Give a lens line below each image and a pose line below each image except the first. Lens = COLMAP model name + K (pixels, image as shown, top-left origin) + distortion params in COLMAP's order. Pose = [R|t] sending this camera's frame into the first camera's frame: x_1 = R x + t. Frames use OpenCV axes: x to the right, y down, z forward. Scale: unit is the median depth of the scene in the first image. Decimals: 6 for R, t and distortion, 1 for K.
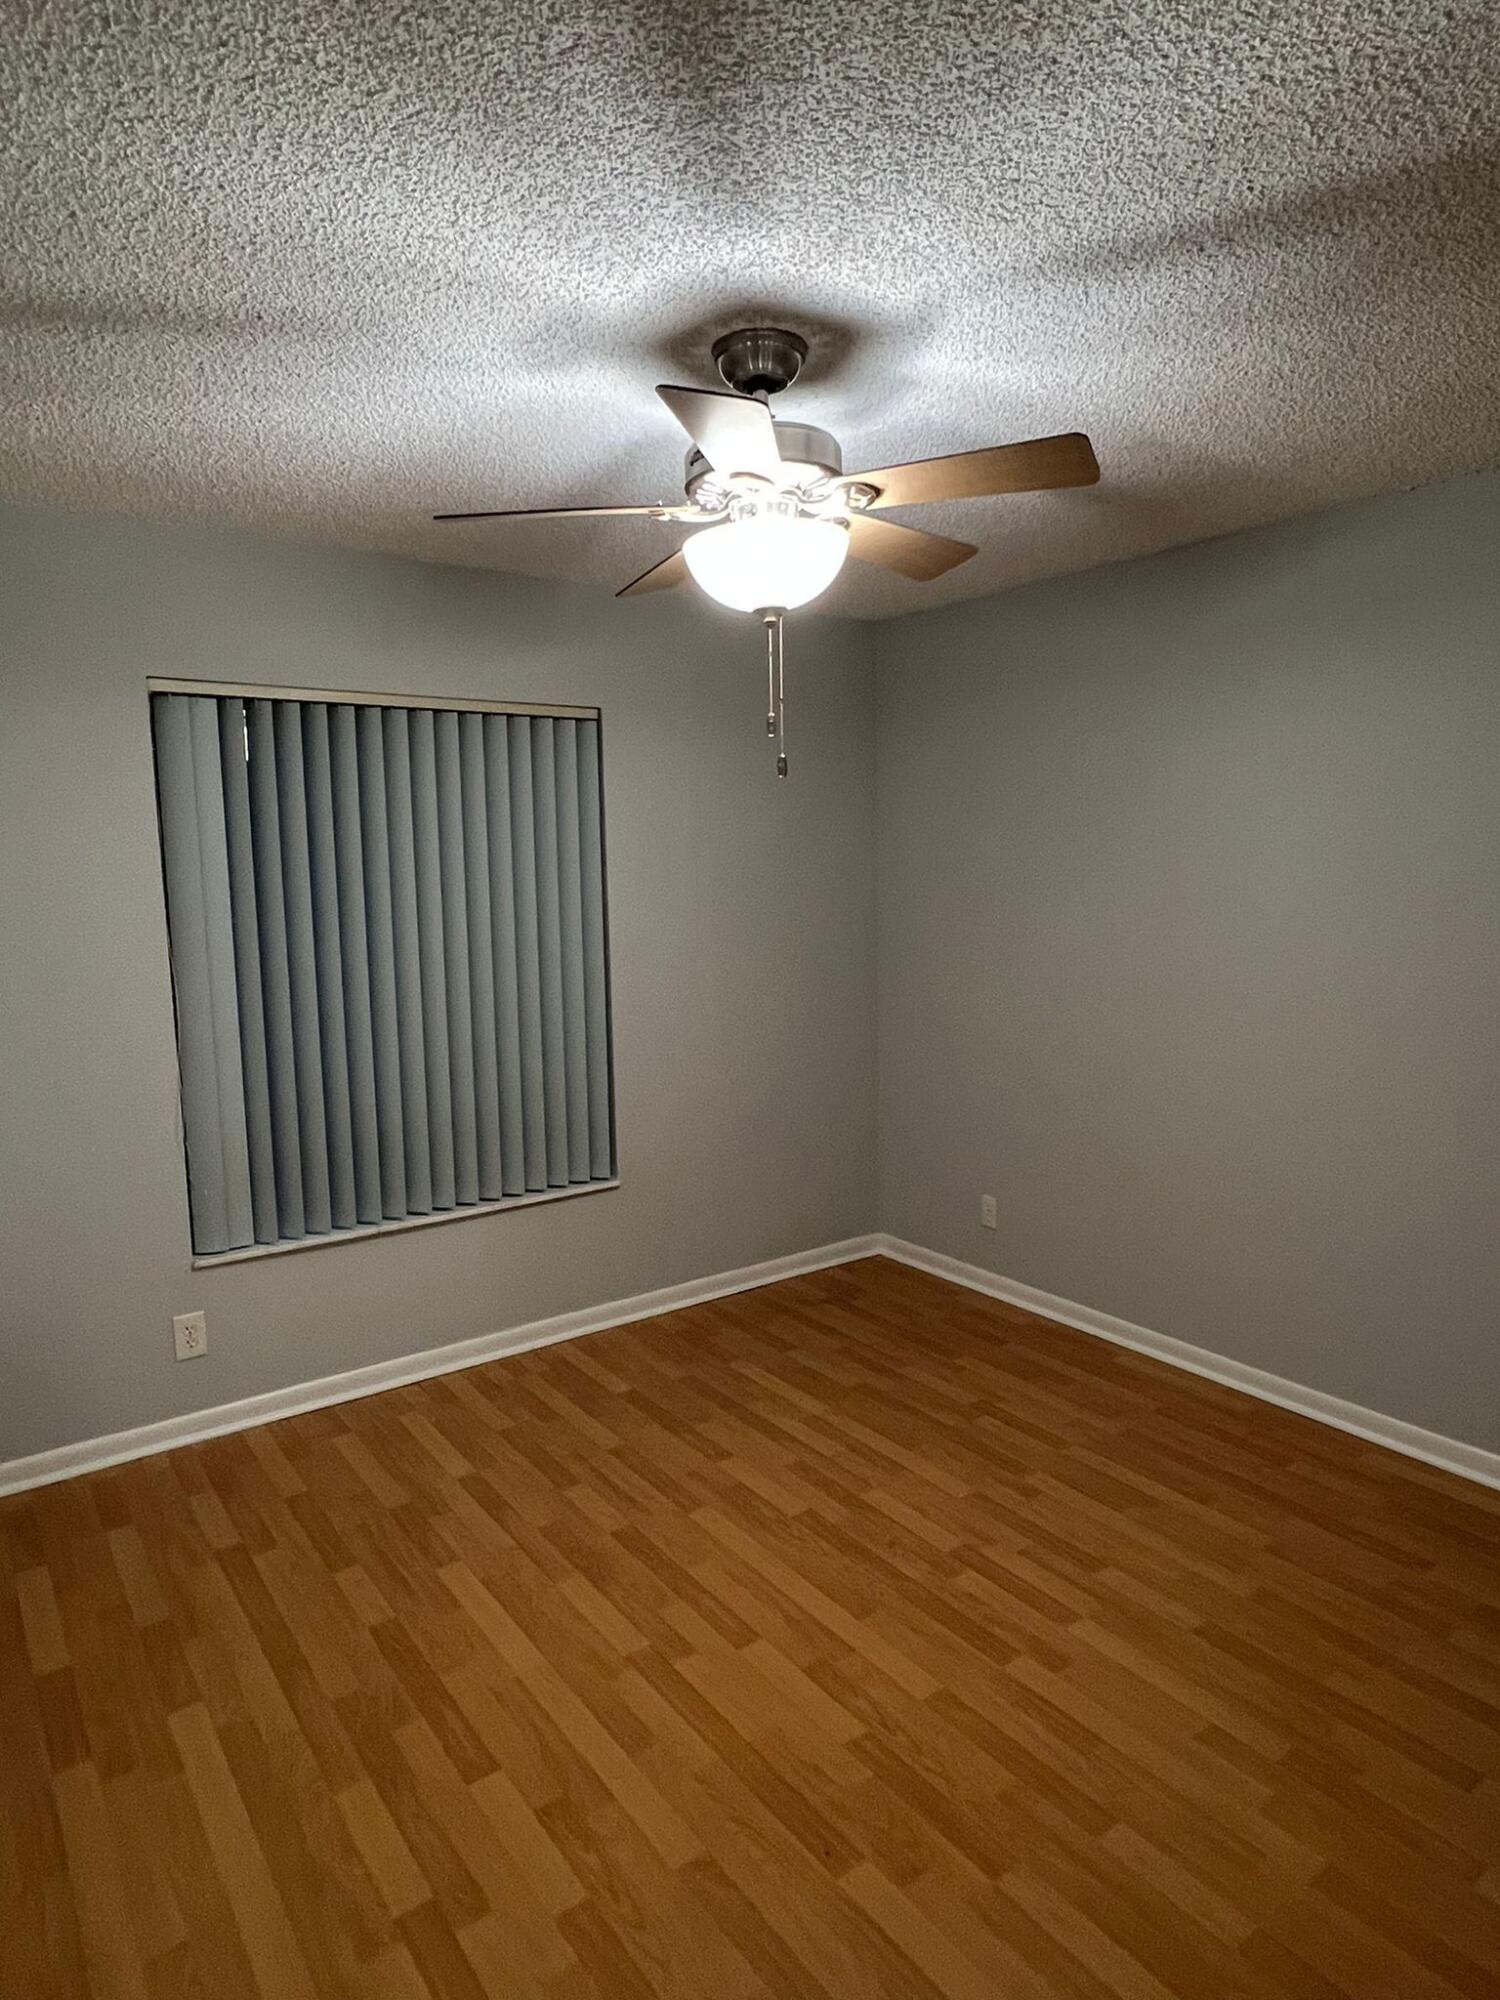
lens RADIAL K [[1182.8, 0, 749.3], [0, 1182.8, 997.0], [0, 0, 1]] dist [-0.005478, 0.001757]
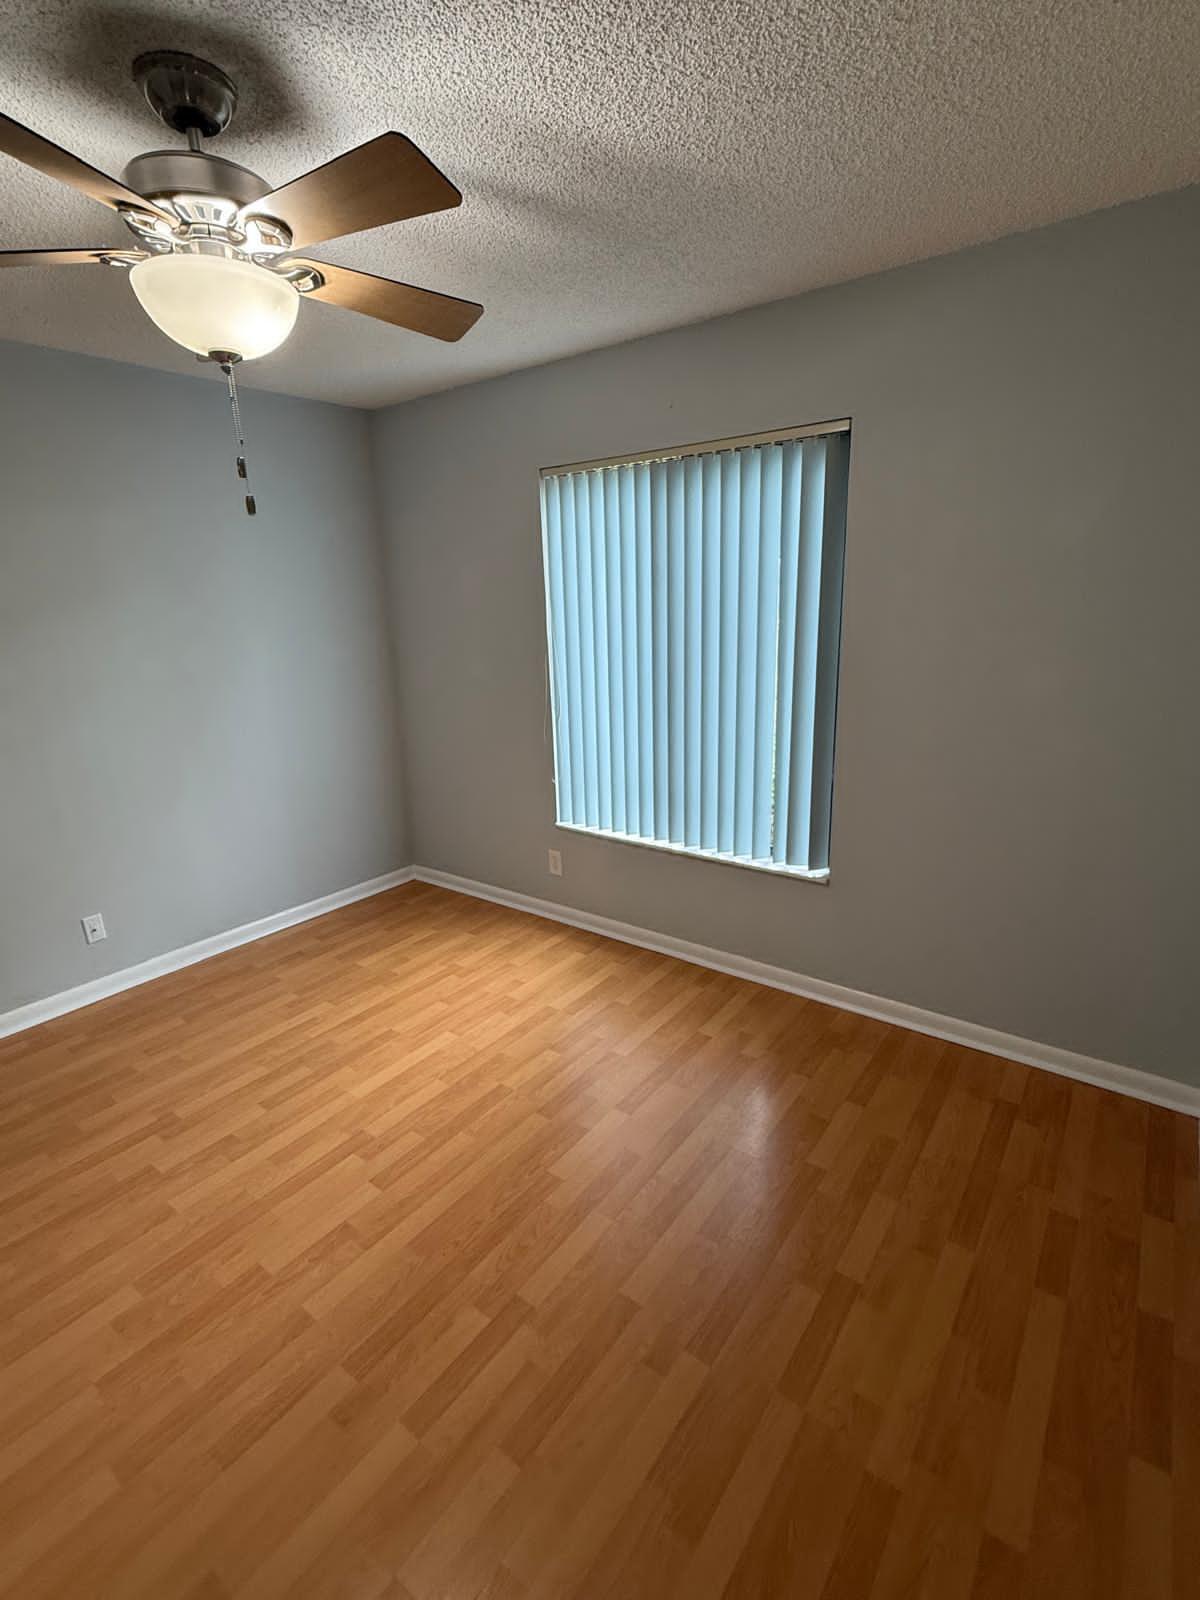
lens RADIAL K [[741.0, 0, 594.9], [0, 741.0, 800.2], [0, 0, 1]] dist [-0.002726, -0.000129]
pose [[0.290290, 0.258700, -0.921307, 0.714686], [-0.087212, 0.965910, 0.243745, -0.107047], [0.952956, 0.009592, 0.302956, 0.938829]]
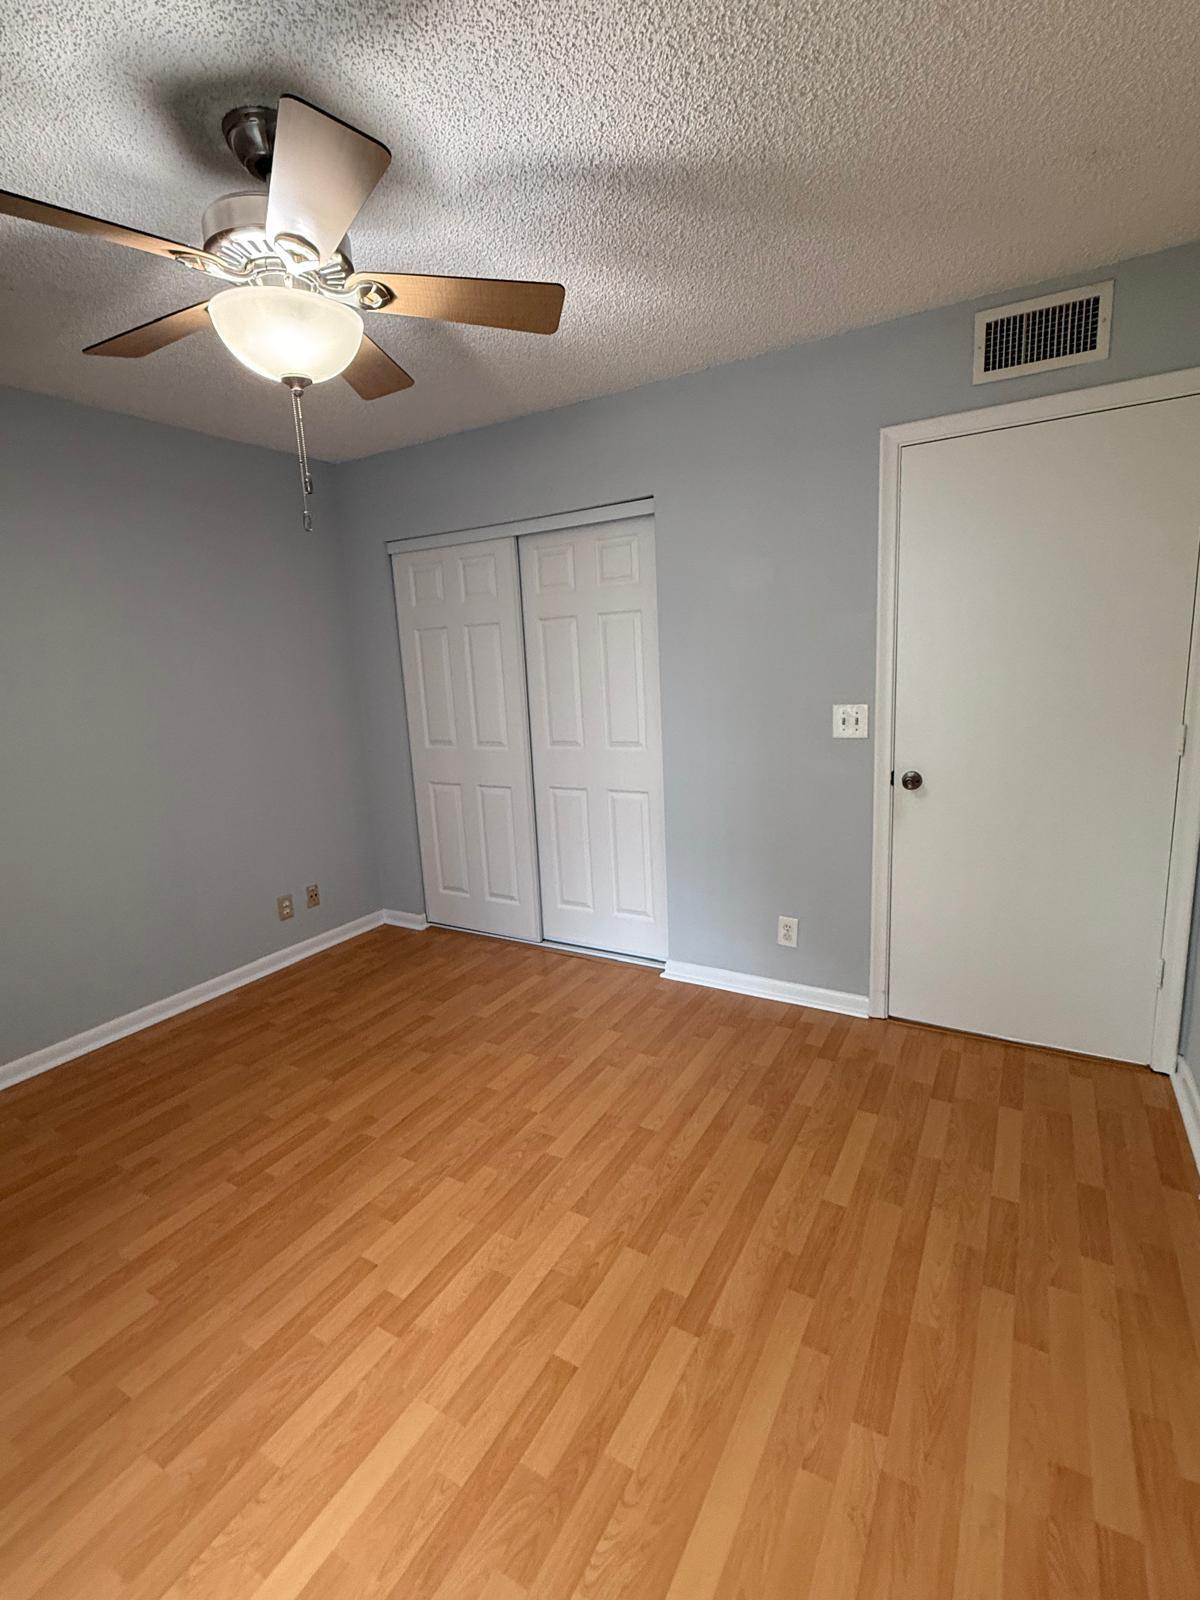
lens RADIAL K [[741.0, 0, 601.7], [0, 741.0, 801.5], [0, 0, 1]] dist [-0.002726, -0.000129]
pose [[-0.403035, -0.141033, 0.904252, -0.689702], [0.159863, 0.962015, 0.221295, -0.037079], [-0.901114, 0.233746, -0.365180, 0.913113]]
